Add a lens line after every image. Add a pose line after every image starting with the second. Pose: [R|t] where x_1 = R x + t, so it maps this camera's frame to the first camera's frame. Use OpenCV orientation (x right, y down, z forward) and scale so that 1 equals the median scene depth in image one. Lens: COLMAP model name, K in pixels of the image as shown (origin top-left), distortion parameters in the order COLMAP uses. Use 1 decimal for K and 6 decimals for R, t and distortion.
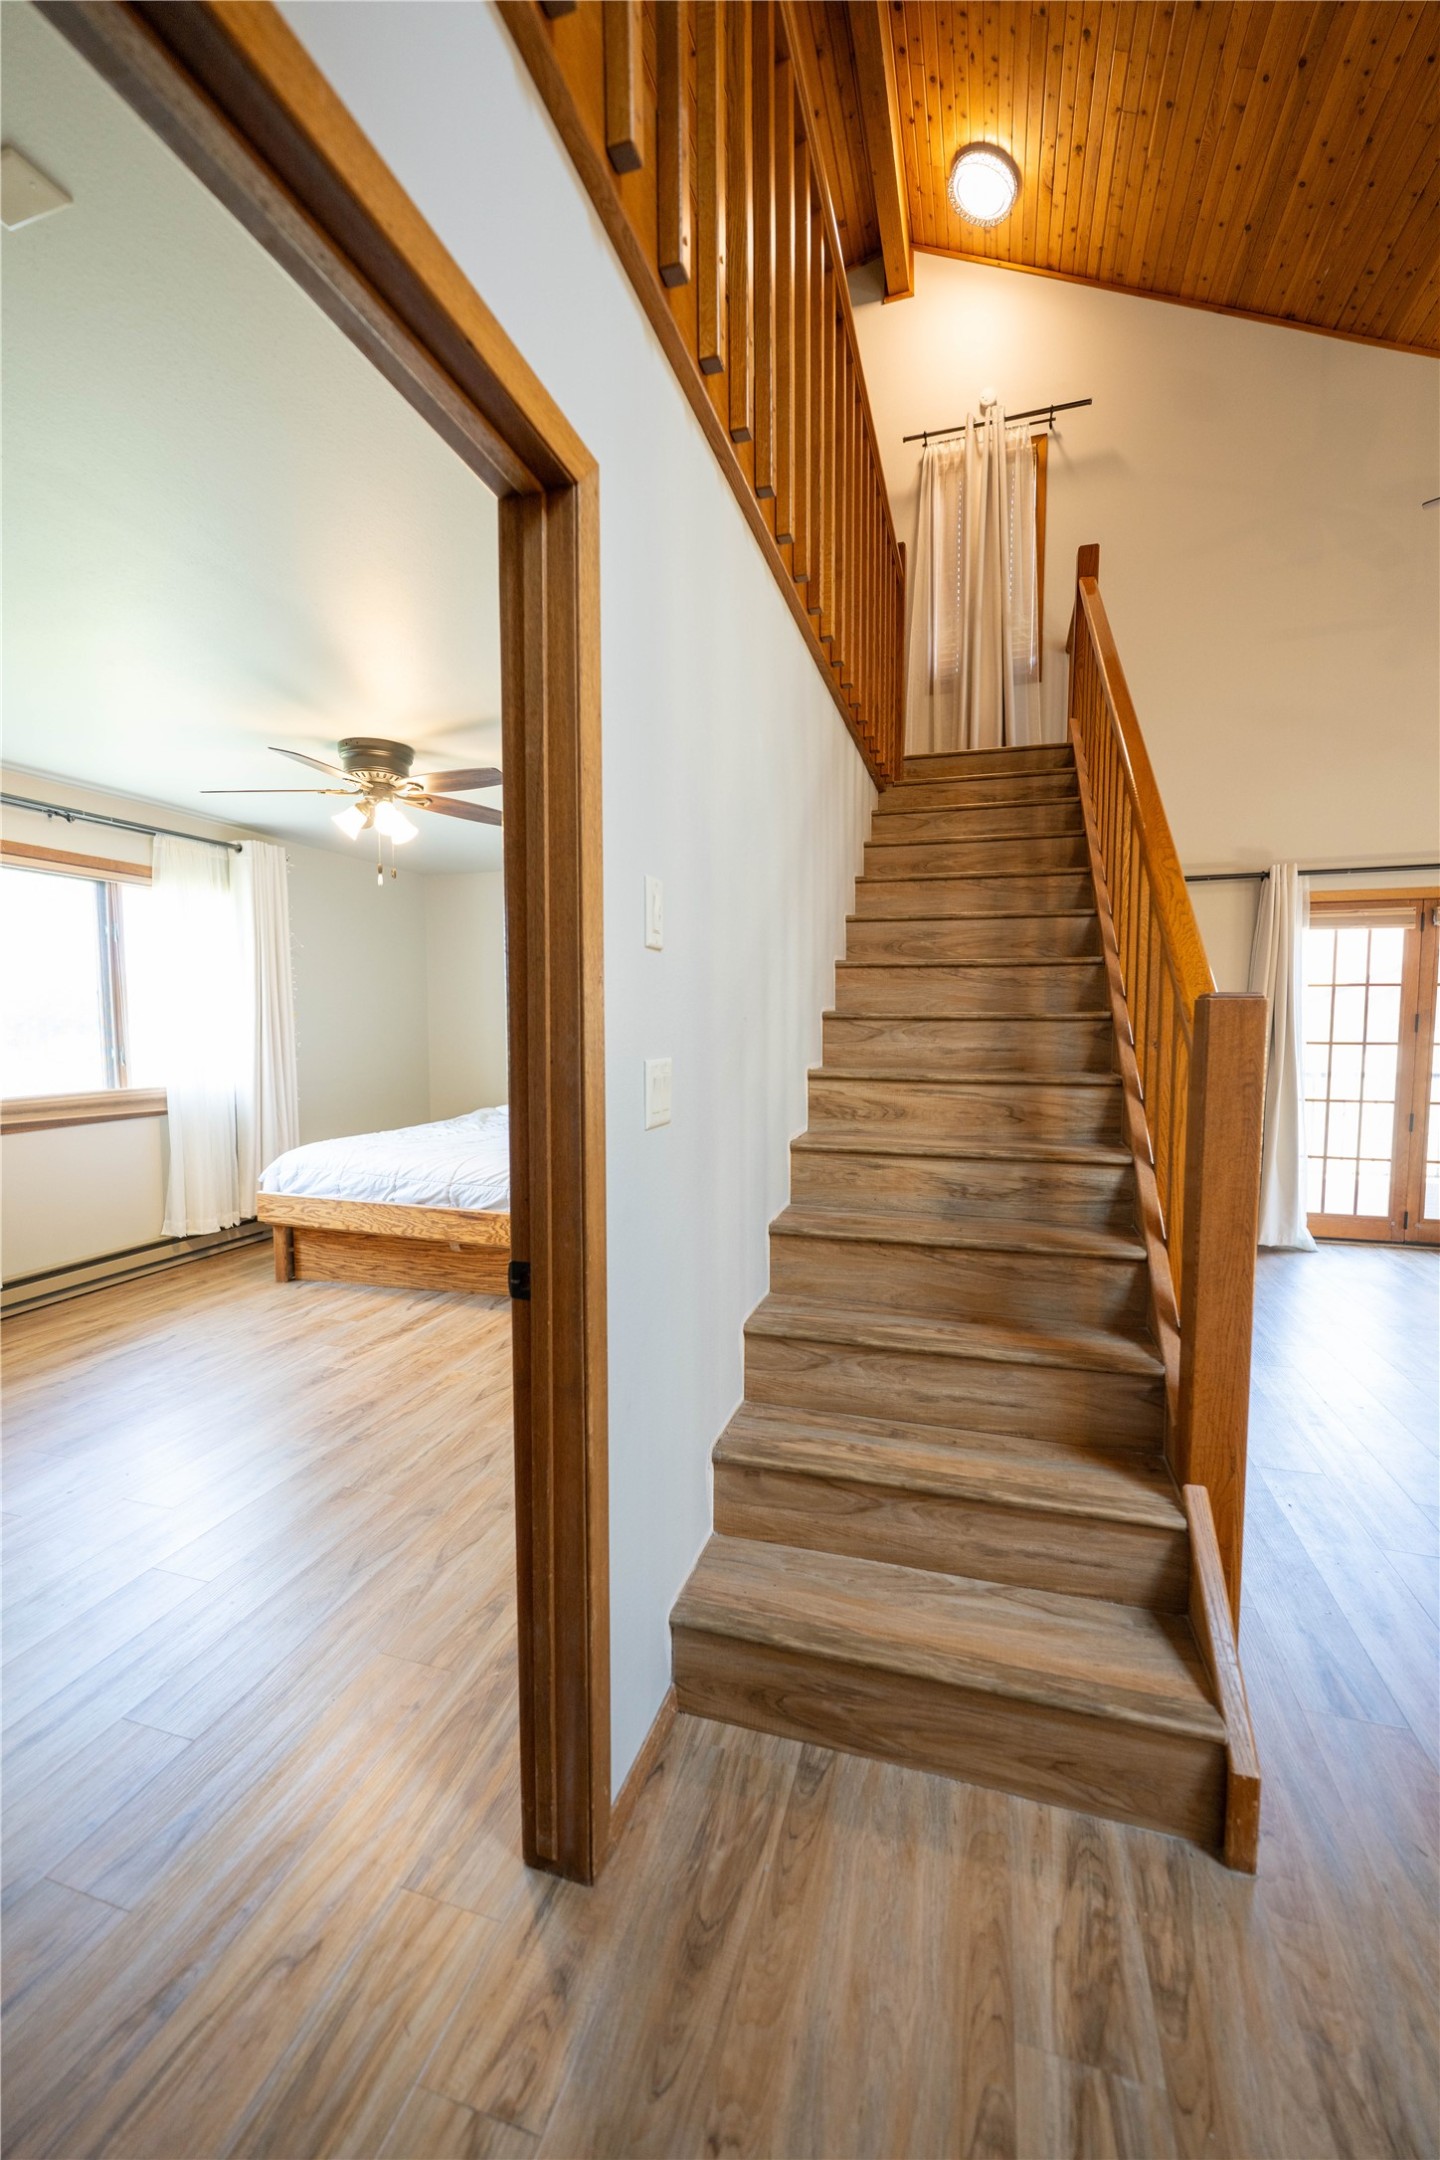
lens RADIAL K [[856.6, 0, 729.8], [0, 856.6, 1078.9], [0, 0, 1]] dist [-0.000589, -0.000382]
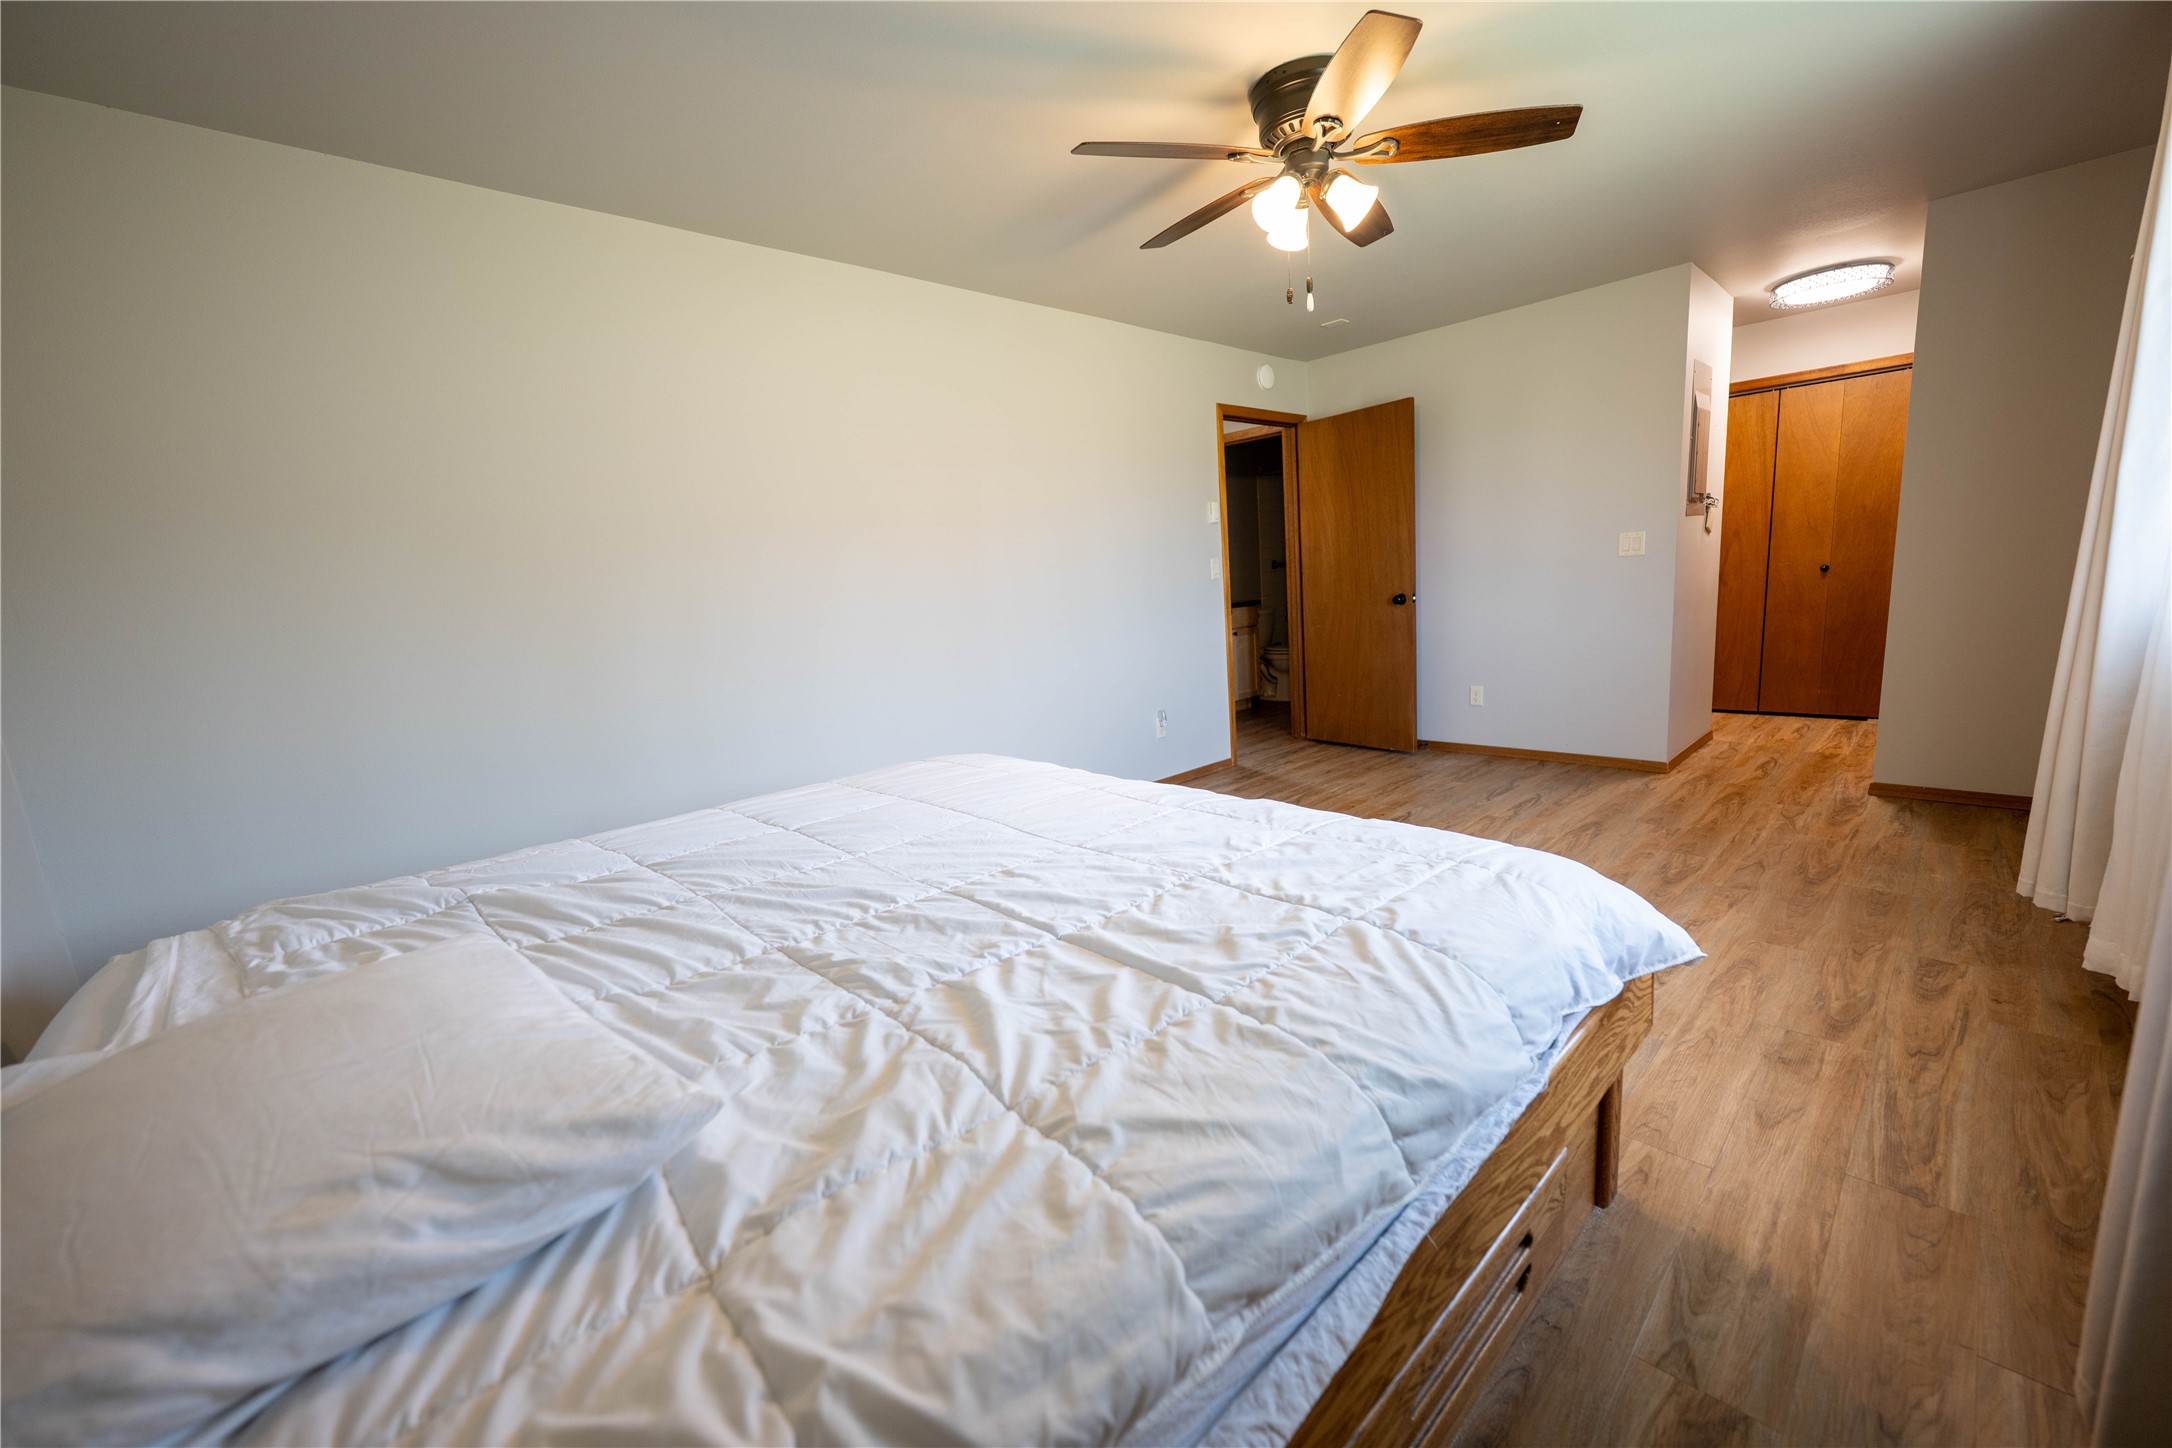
lens RADIAL K [[861.4, 0, 1091.0], [0, 861.4, 724.7], [0, 0, 1]] dist [-0.000589, -0.000382]
pose [[-0.871098, -0.022790, 0.490581, -0.584619], [0.103180, 0.968135, 0.228186, -0.082118], [-0.480149, 0.249390, -0.840988, 1.694708]]
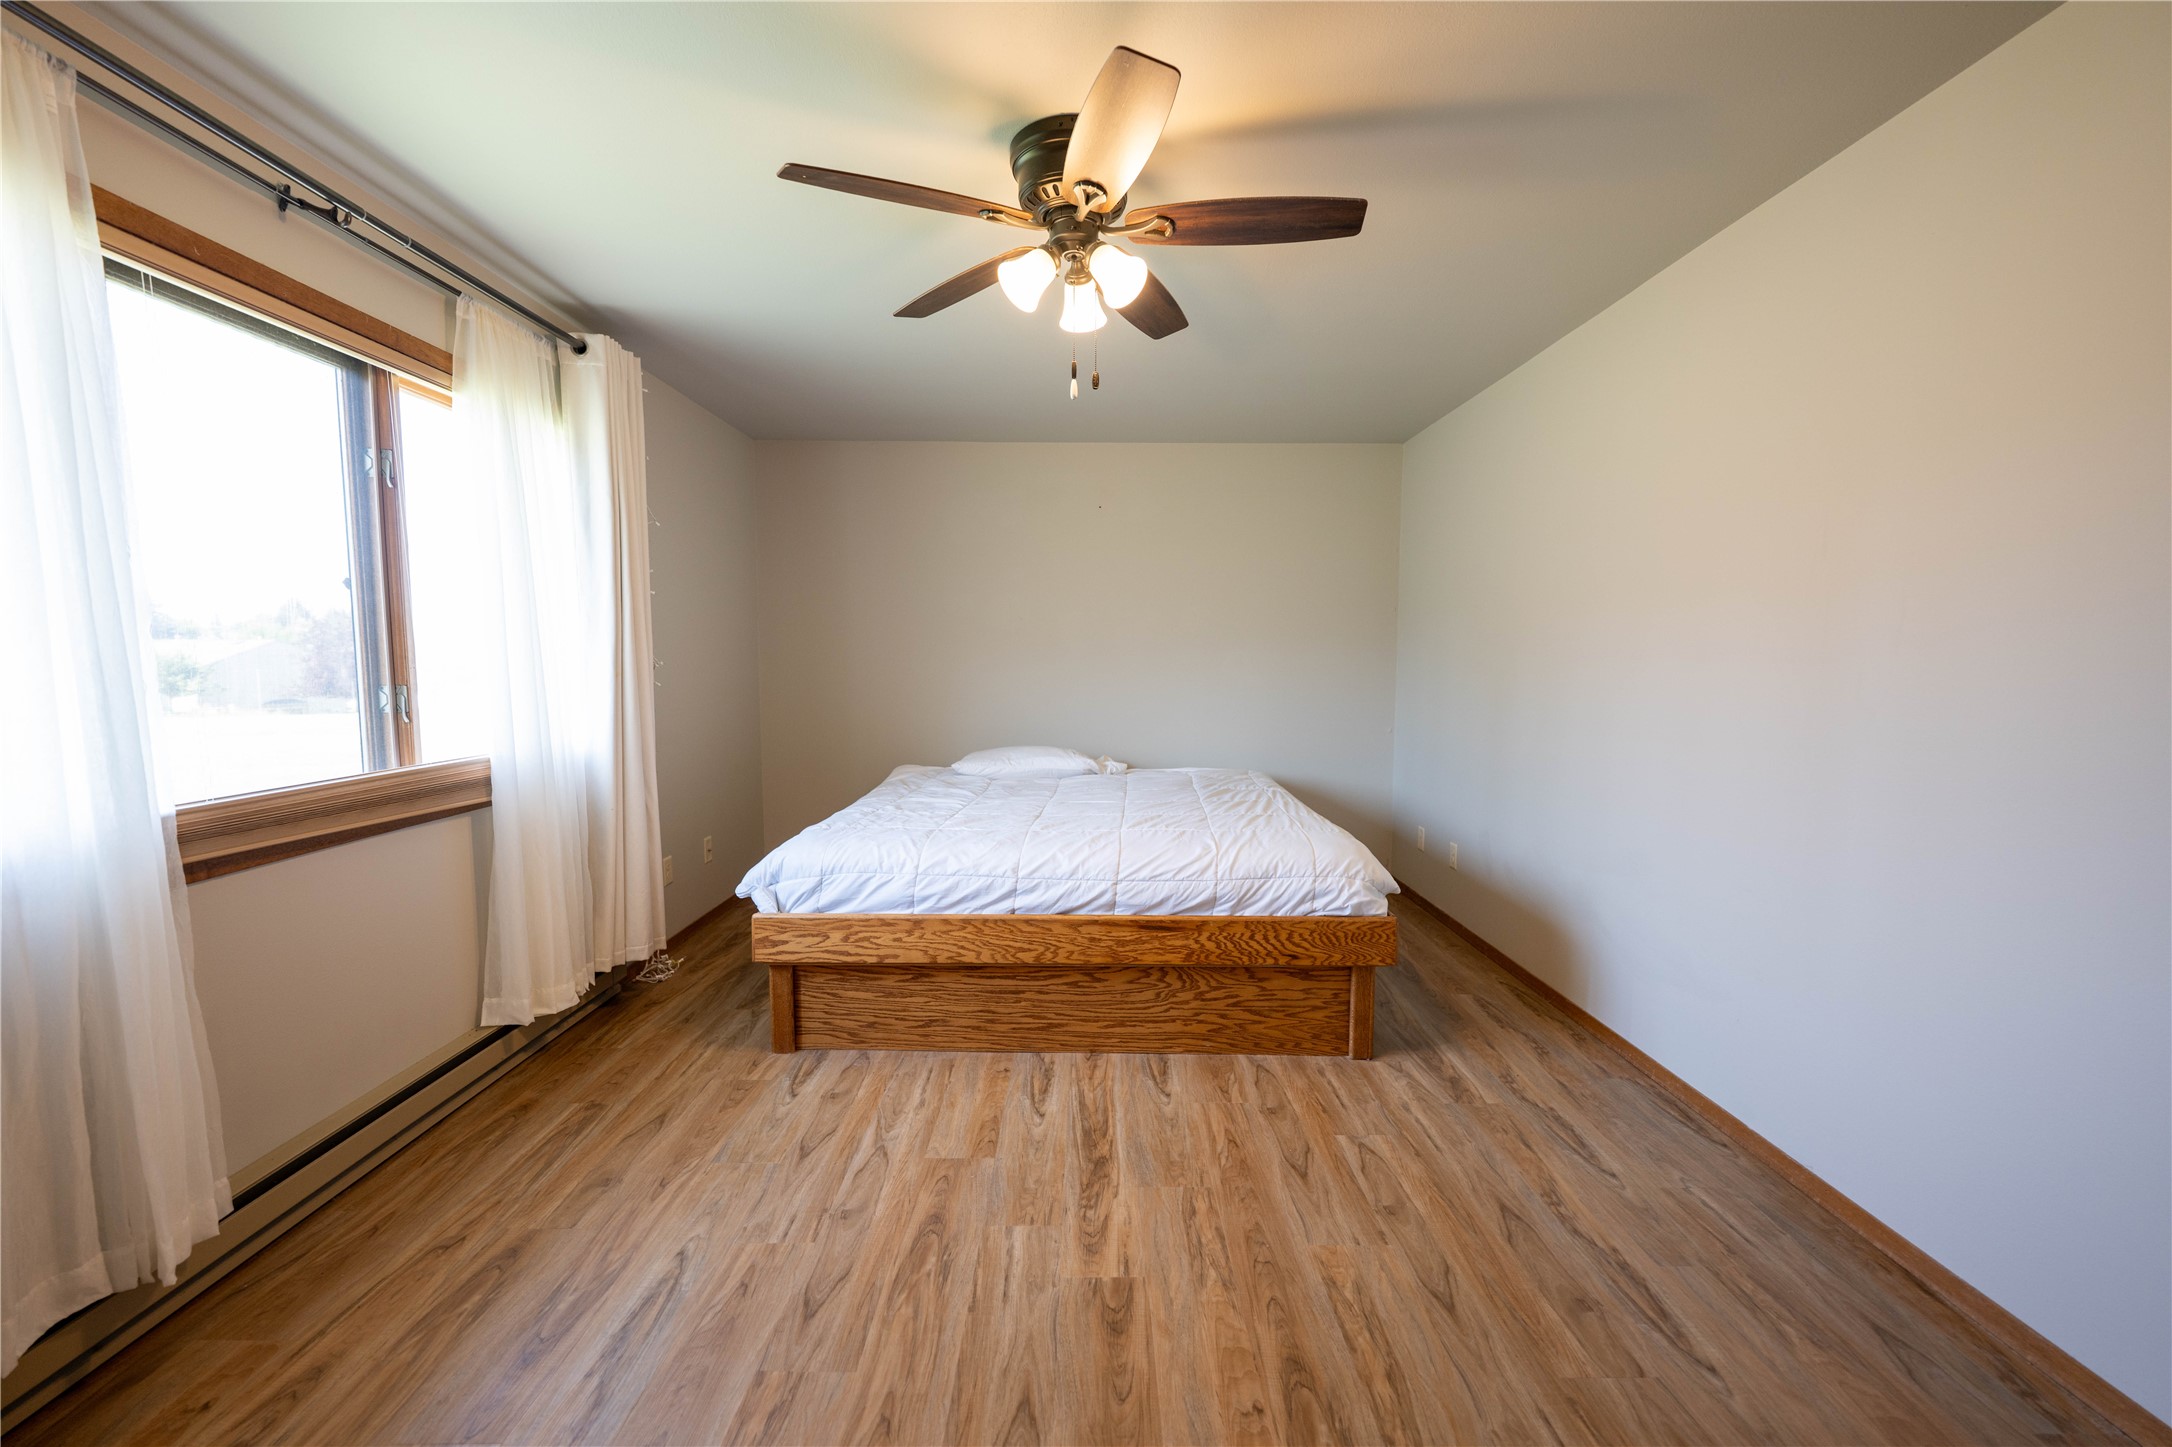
lens RADIAL K [[870.3, 0, 1091.6], [0, 870.3, 728.6], [0, 0, 1]] dist [-0.000696, -0.000416]
pose [[0.955017, -0.019448, 0.295911, -0.559907], [0.015308, 0.999750, 0.016302, -0.016623], [-0.296154, -0.011039, 0.955076, 0.433932]]
